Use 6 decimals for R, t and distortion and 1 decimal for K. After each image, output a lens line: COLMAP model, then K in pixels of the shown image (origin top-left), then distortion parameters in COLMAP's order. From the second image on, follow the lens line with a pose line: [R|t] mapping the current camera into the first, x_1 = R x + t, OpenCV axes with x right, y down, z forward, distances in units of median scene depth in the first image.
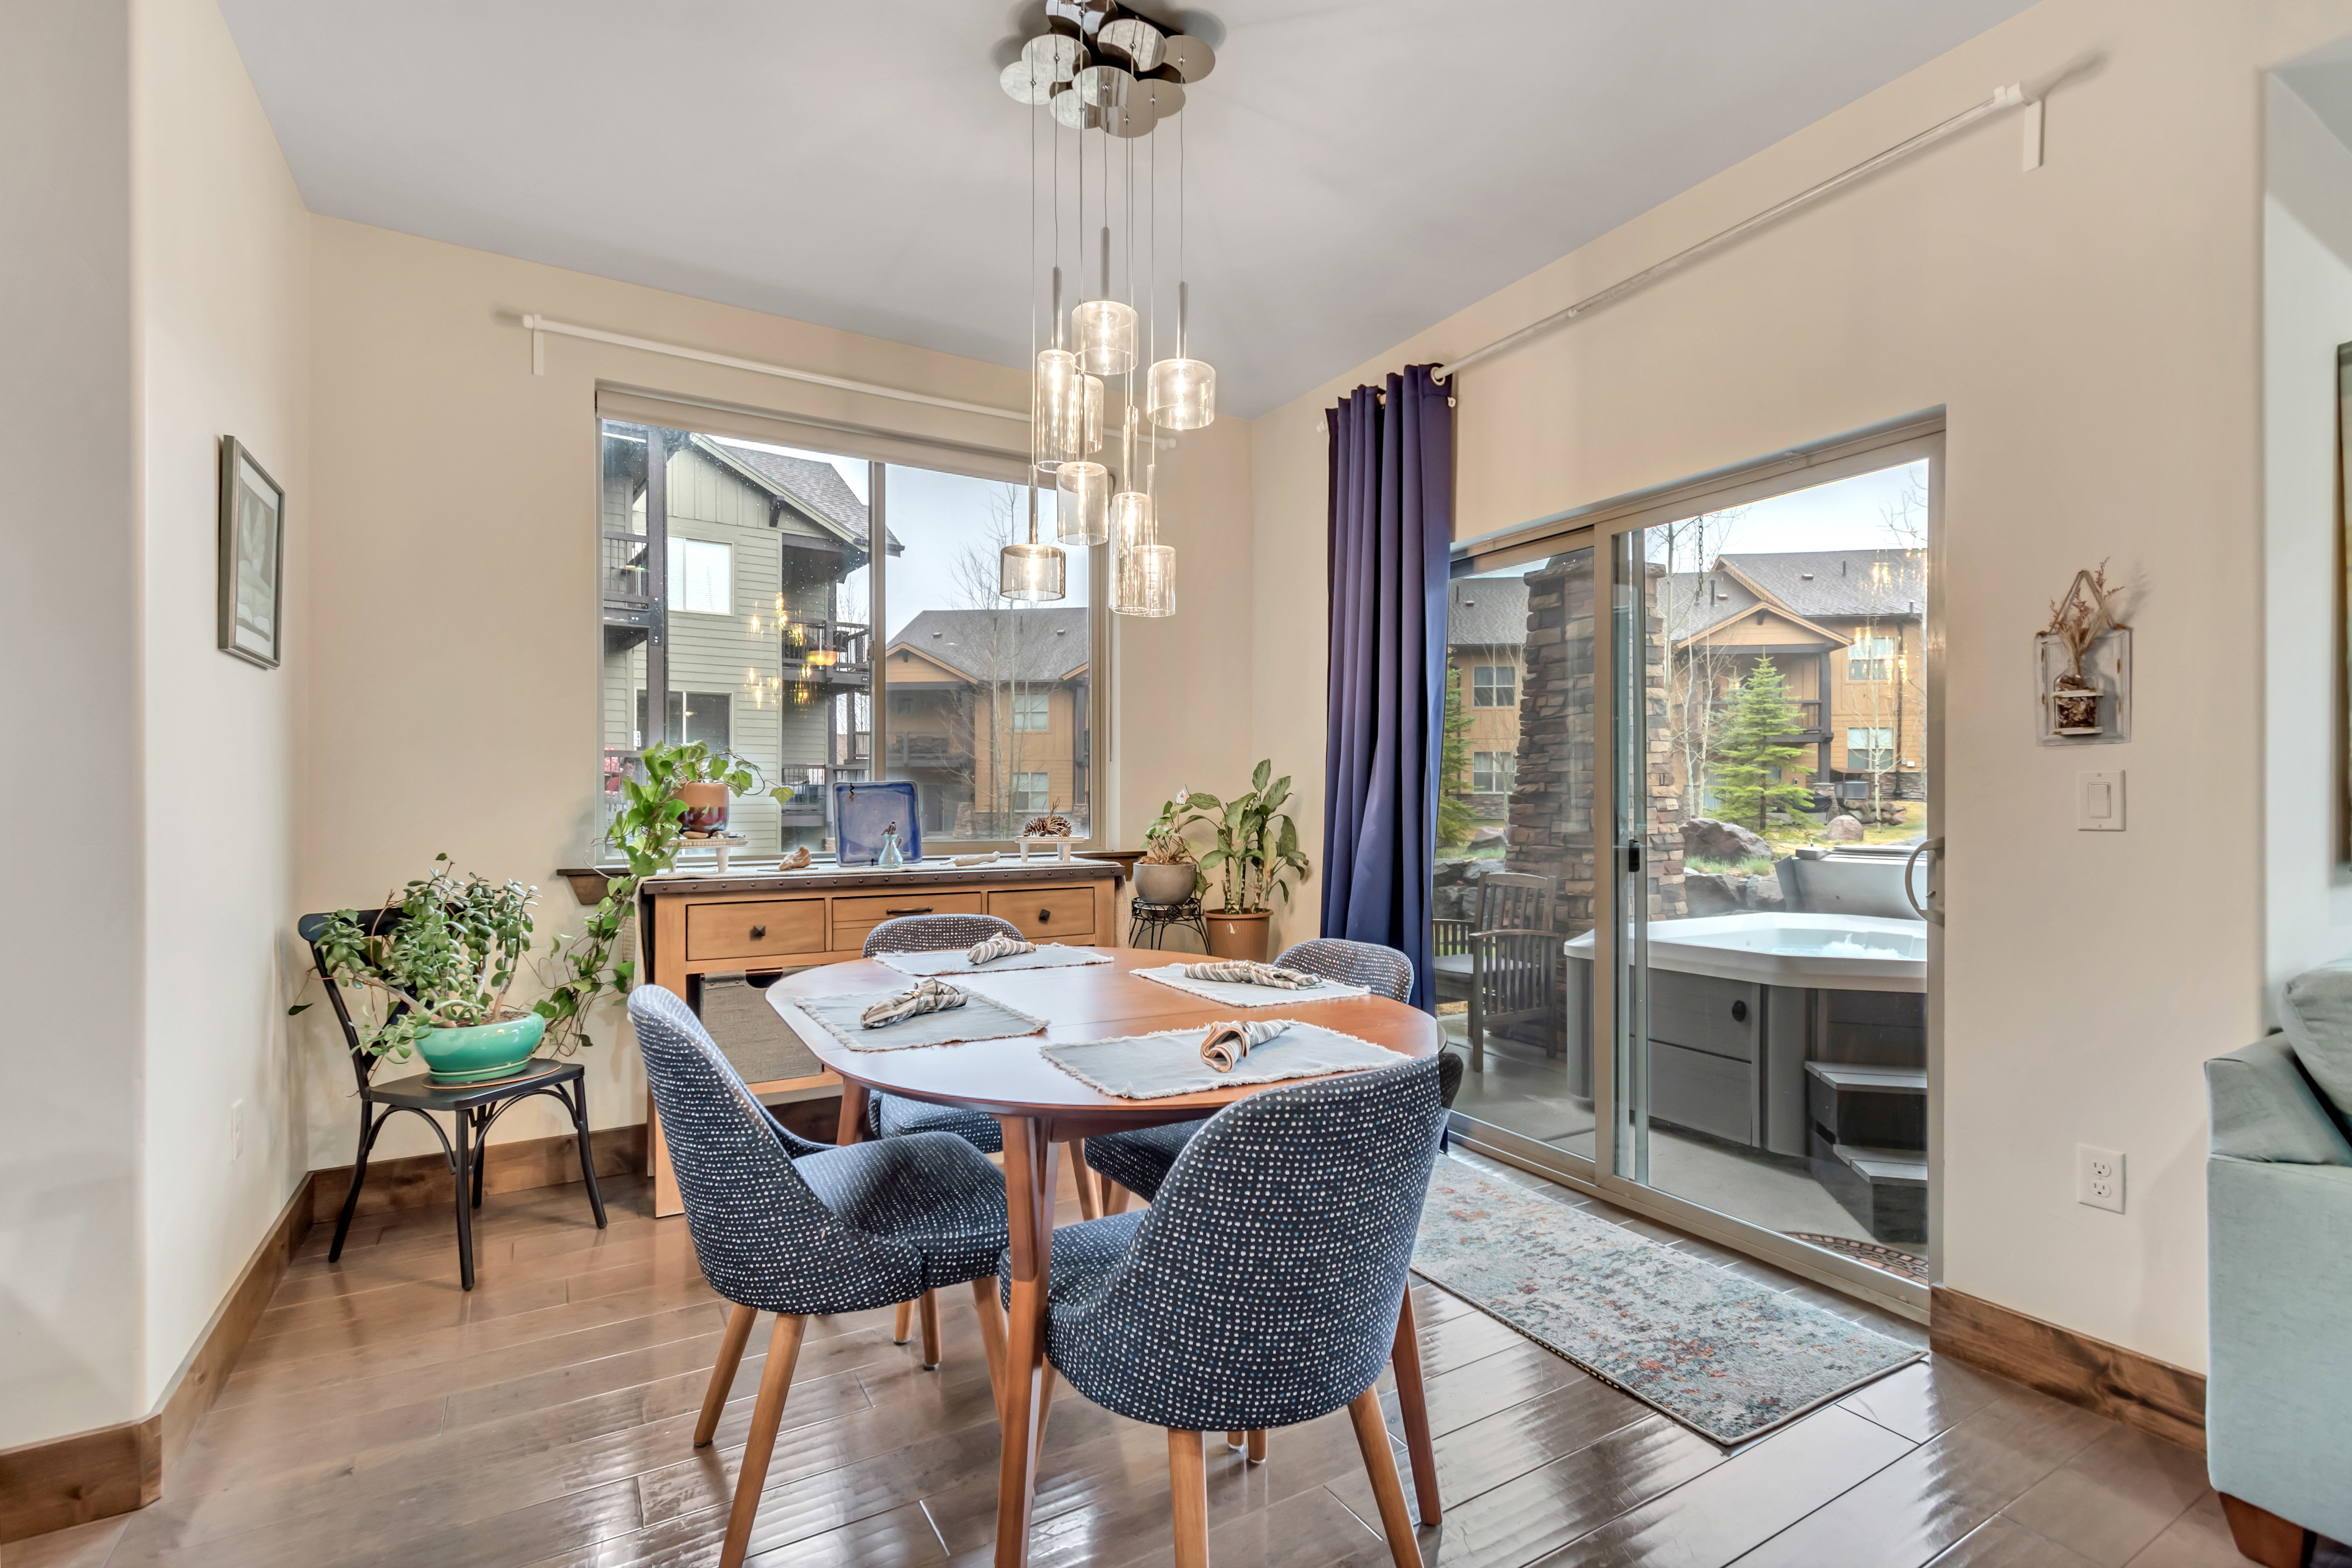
lens RADIAL K [[1065.2, 0, 1179.8], [0, 1065.2, 791.7], [0, 0, 1]] dist [0.001203, 0.000143]
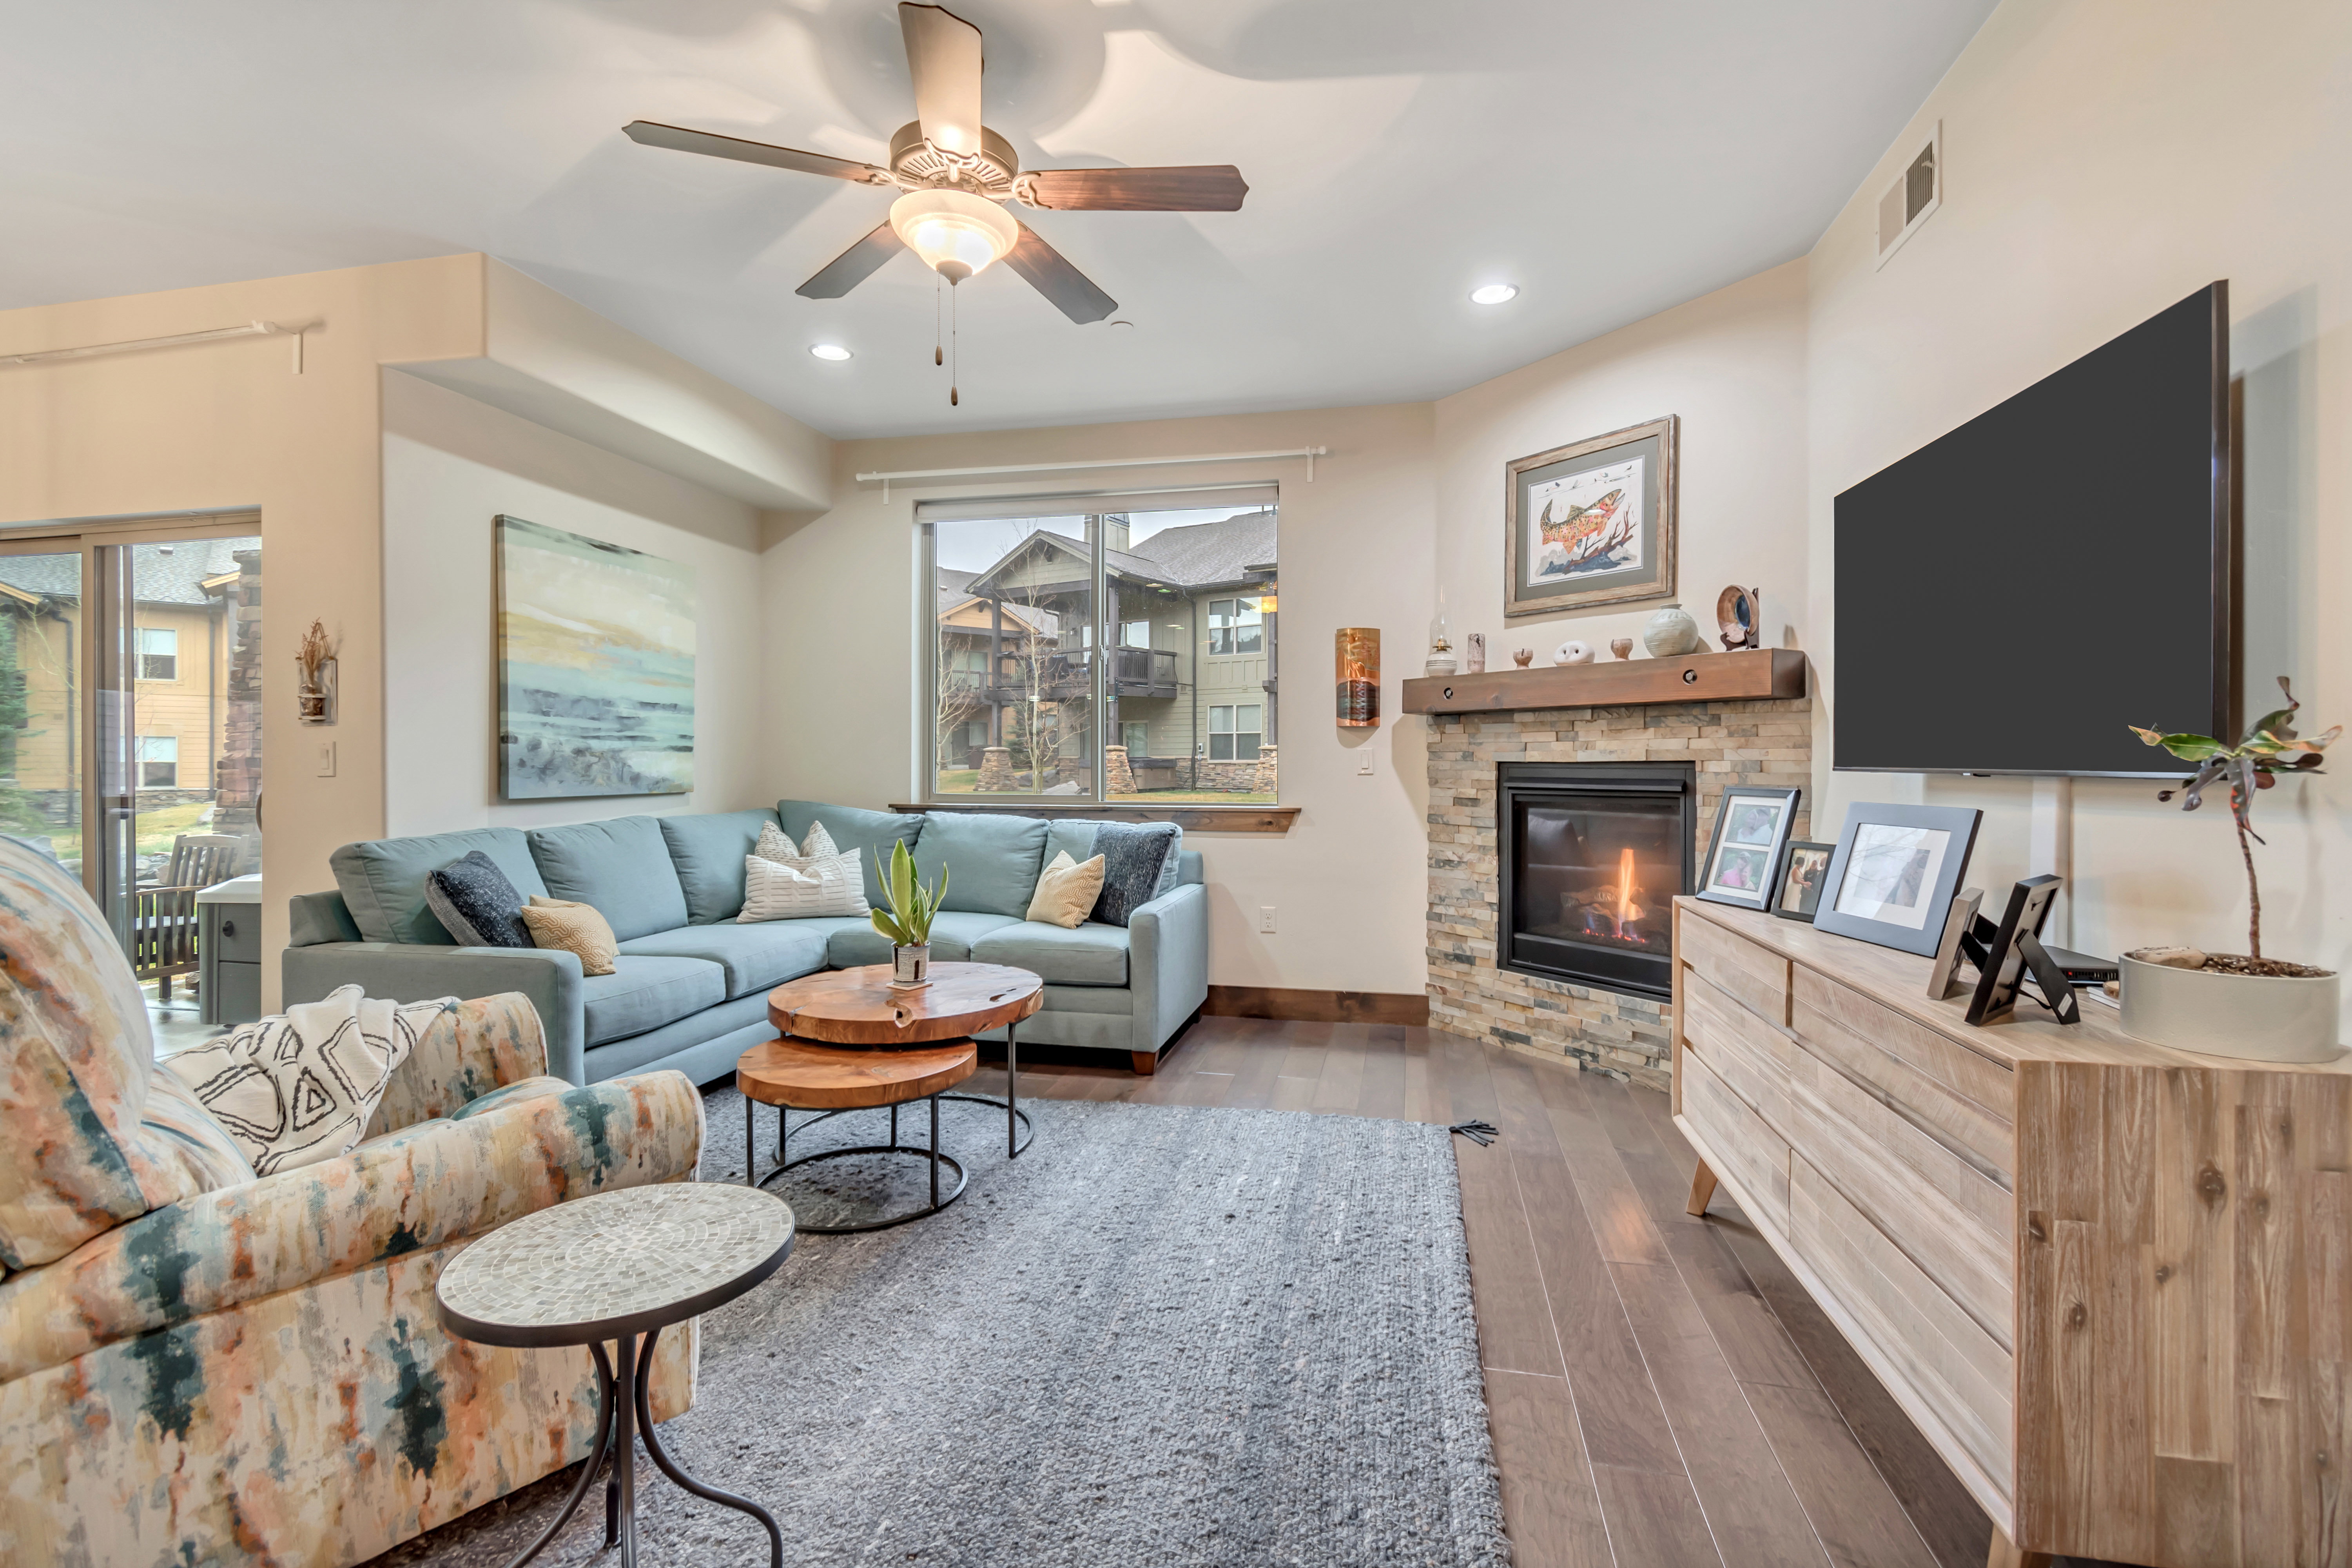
lens RADIAL K [[1048.1, 0, 1183.0], [0, 1048.1, 766.6], [0, 0, 1]] dist [0.001764, 0.000127]
pose [[0.680769, -0.003833, 0.732488, 0.203064], [0.000681, 0.999989, 0.004599, 0.004603], [-0.732498, -0.002632, 0.680764, -0.410140]]
